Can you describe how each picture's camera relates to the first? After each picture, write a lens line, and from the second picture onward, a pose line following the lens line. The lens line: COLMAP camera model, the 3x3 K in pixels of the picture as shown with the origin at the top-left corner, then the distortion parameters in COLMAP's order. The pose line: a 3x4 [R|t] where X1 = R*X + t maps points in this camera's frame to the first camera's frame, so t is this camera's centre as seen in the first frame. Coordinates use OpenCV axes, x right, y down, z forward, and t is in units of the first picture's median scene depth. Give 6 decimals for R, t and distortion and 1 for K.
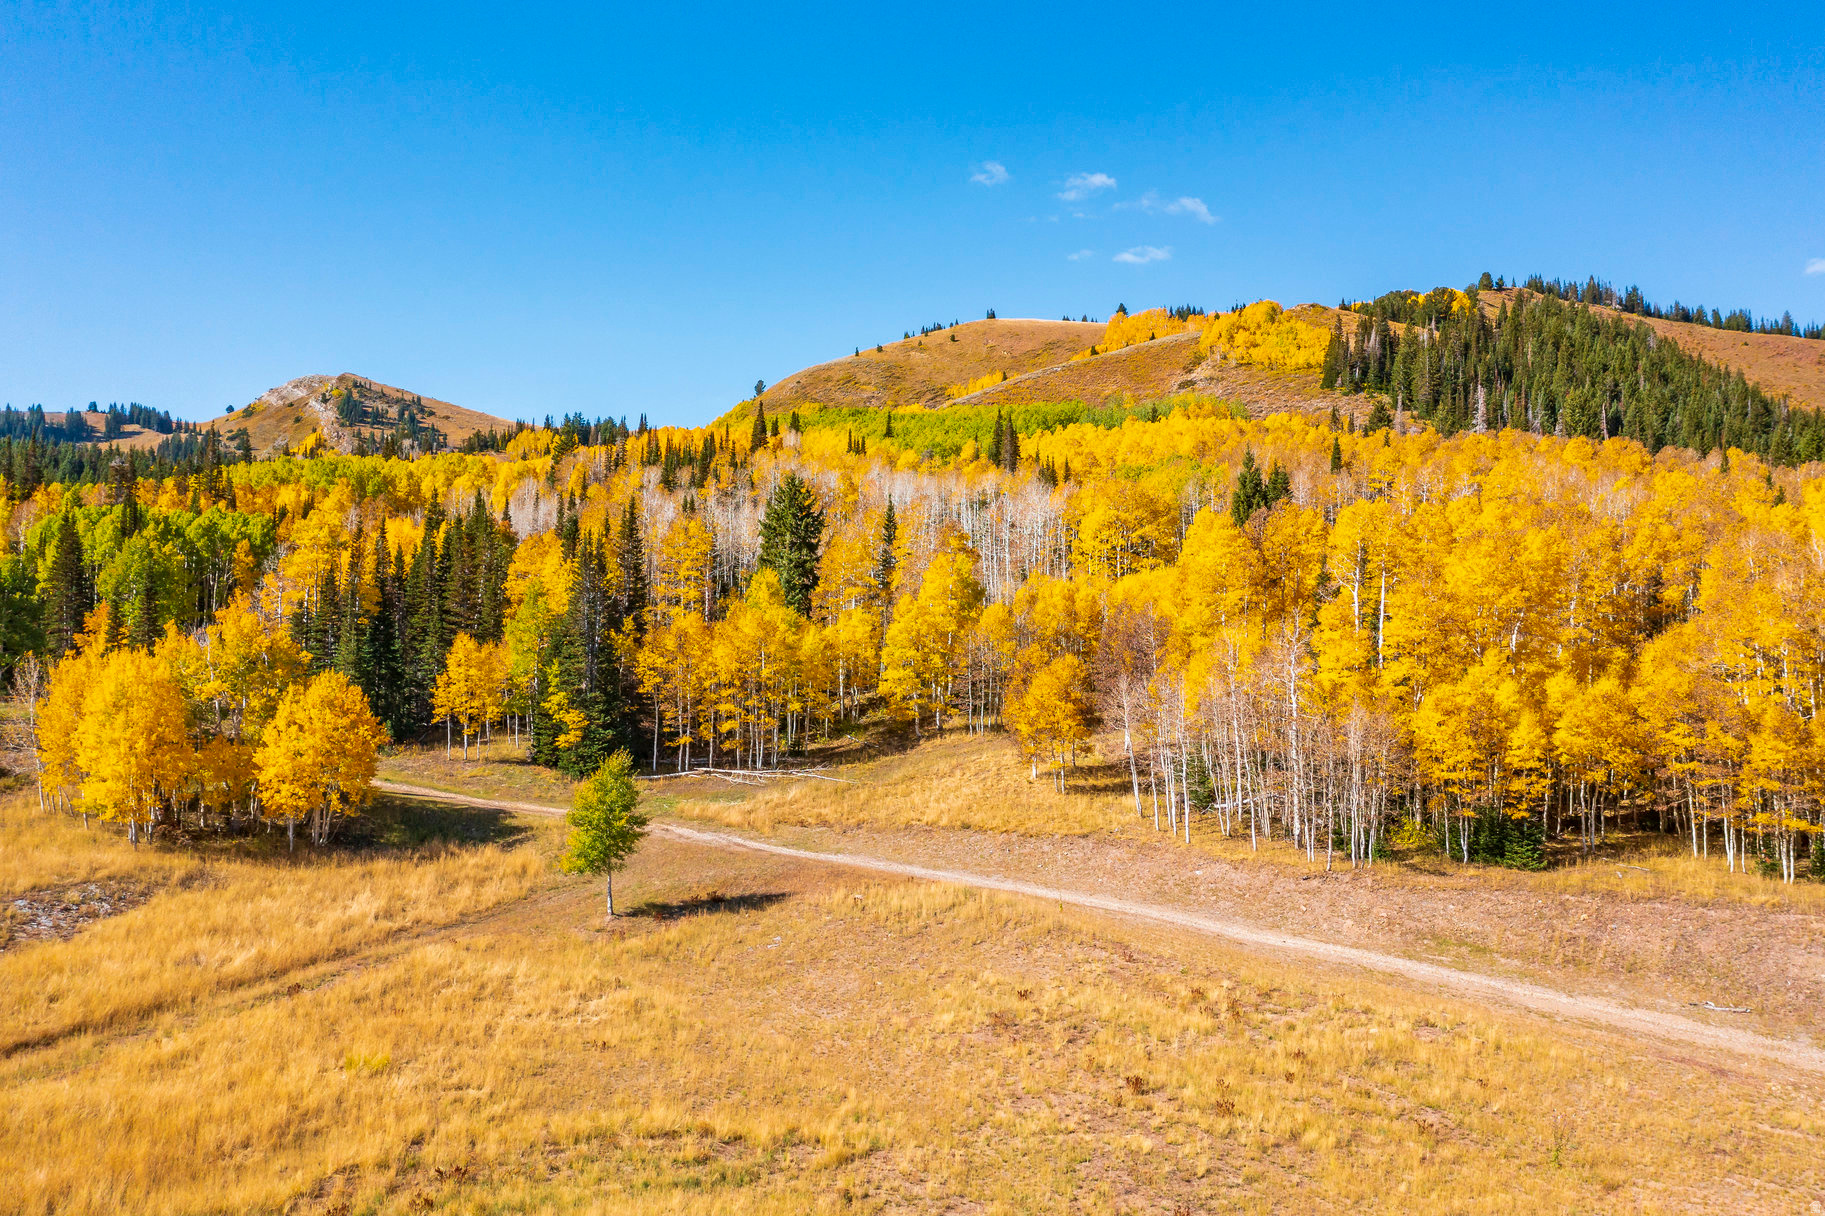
lens RADIAL K [[1459.9, 0, 916.5], [0, 1459.9, 608.1], [0, 0, 1]] dist [-0.002790, -0.005292]
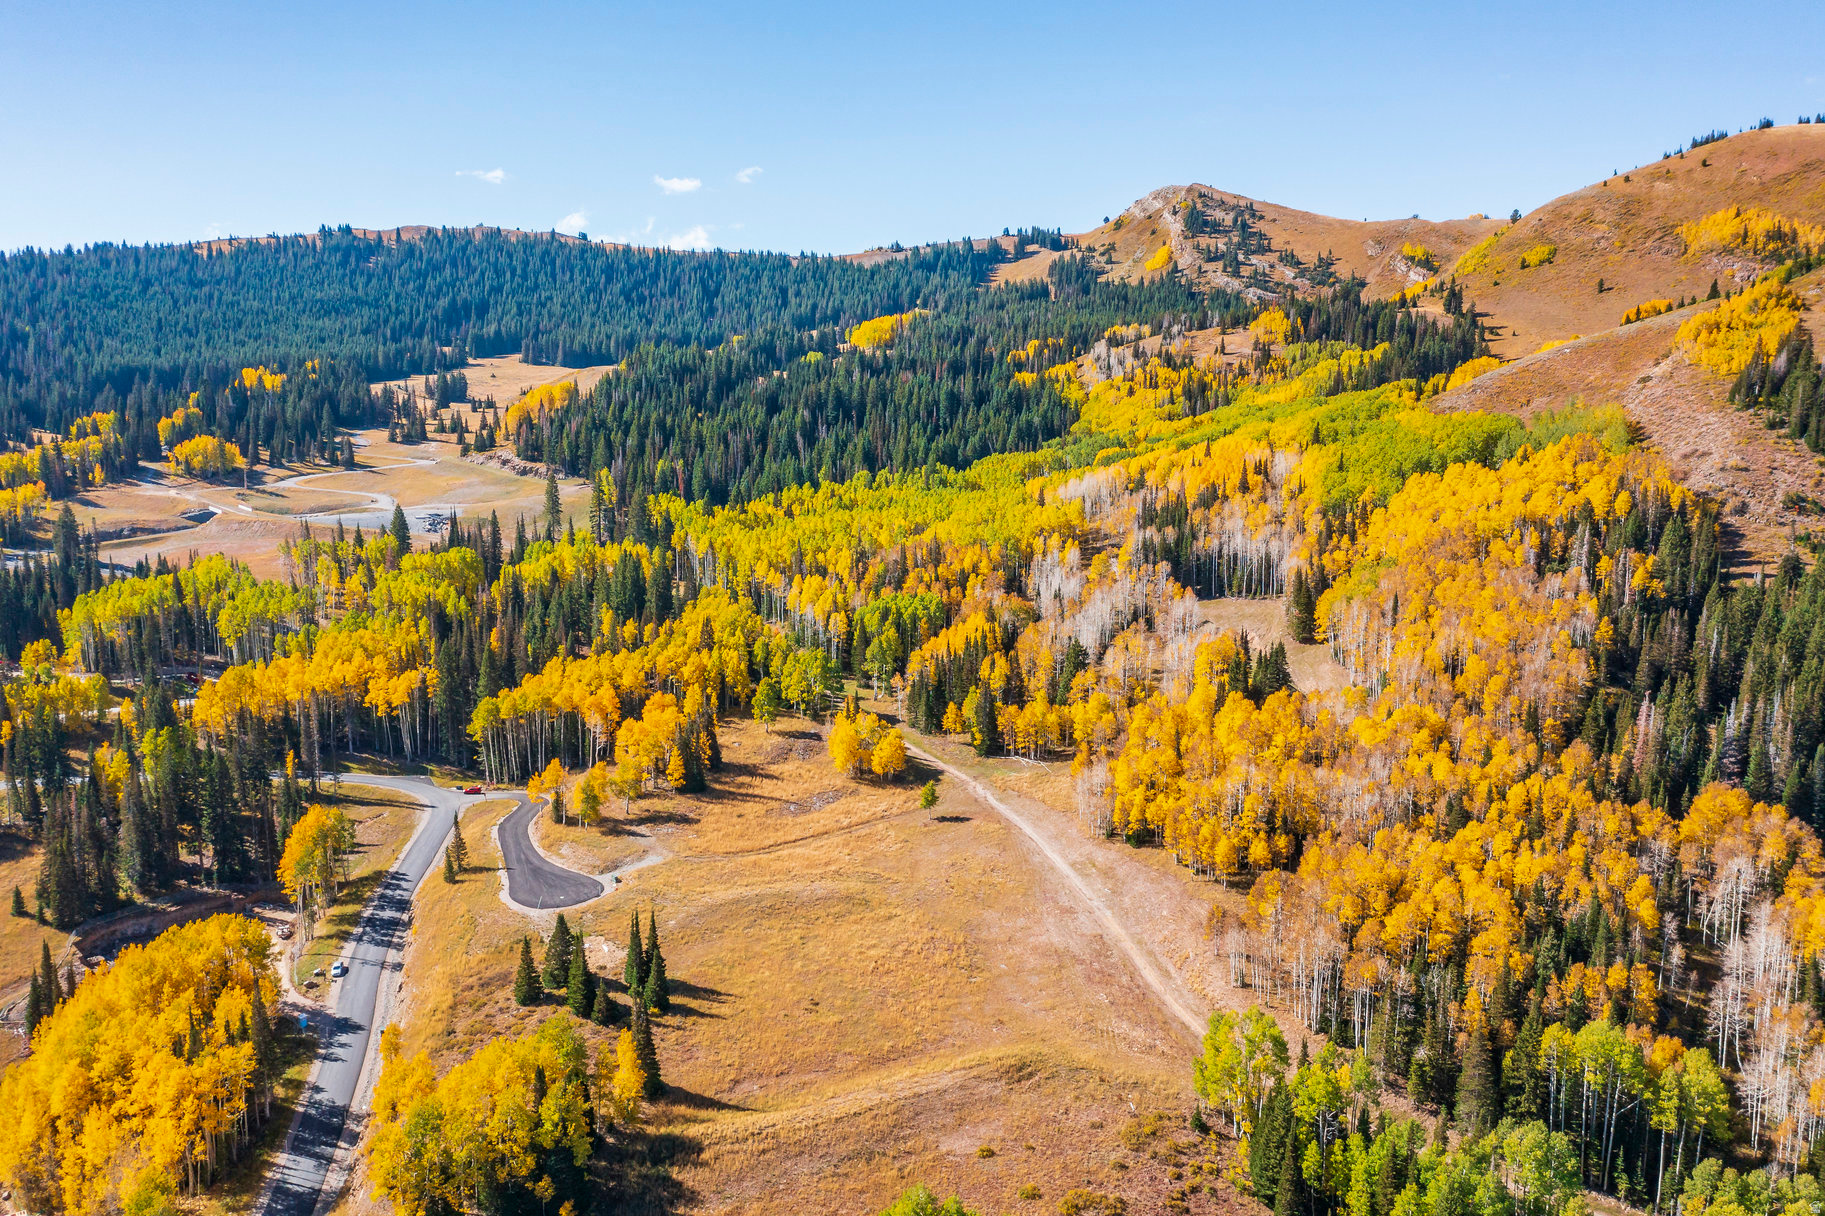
lens RADIAL K [[1459.9, 0, 911.7], [0, 1459.9, 608.3], [0, 0, 1]] dist [-0.002790, -0.005292]
pose [[0.819647, 0.080222, -0.567224, 0.117980], [0.039051, 0.980019, 0.195033, -0.068193], [0.571536, -0.182009, 0.800137, -0.128454]]
